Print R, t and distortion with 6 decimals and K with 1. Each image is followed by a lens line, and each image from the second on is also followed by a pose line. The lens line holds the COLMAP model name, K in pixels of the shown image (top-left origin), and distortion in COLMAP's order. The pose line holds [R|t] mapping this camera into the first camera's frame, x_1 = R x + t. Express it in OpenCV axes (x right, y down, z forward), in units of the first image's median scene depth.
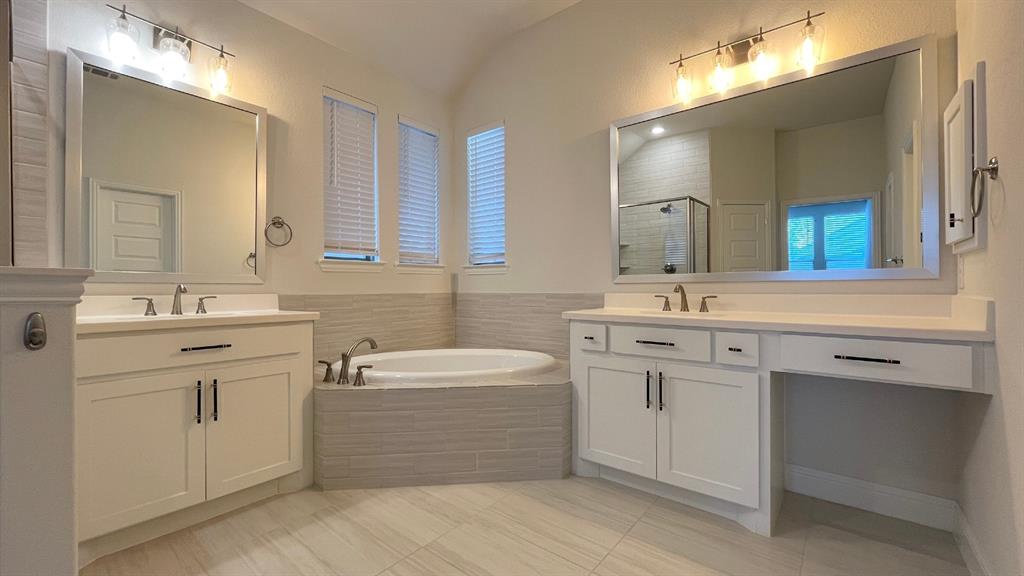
lens RADIAL K [[414.7, 0, 510.0], [0, 414.7, 287.7], [0, 0, 1]] dist [-0.003390, -0.000178]
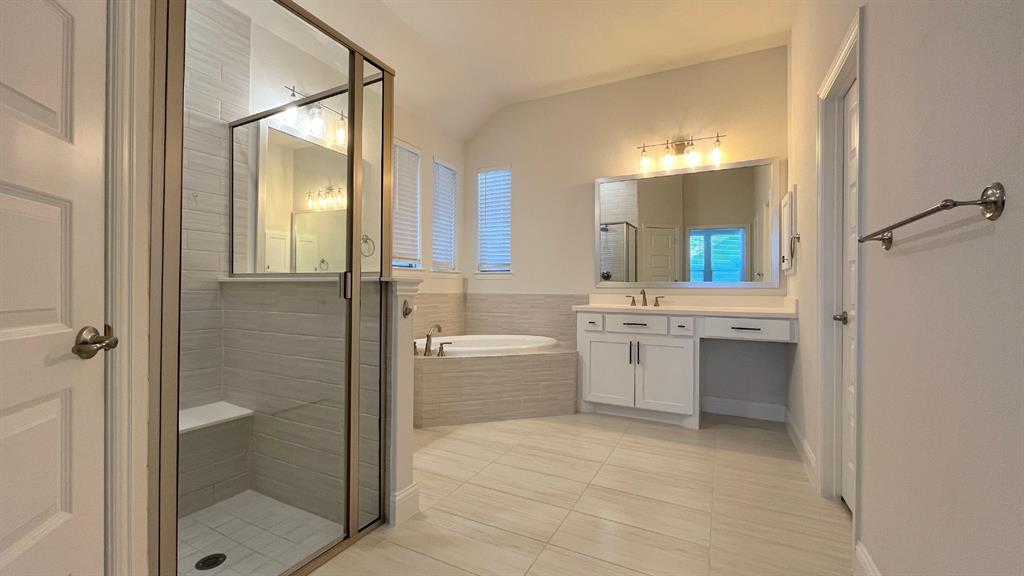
lens RADIAL K [[414.7, 0, 510.0], [0, 414.7, 287.7], [0, 0, 1]] dist [-0.003390, -0.000178]
pose [[0.978044, 0.012195, 0.208040, -0.435139], [-0.011471, 0.999923, -0.004688, 0.000424], [-0.208081, 0.002199, 0.978109, -0.465789]]
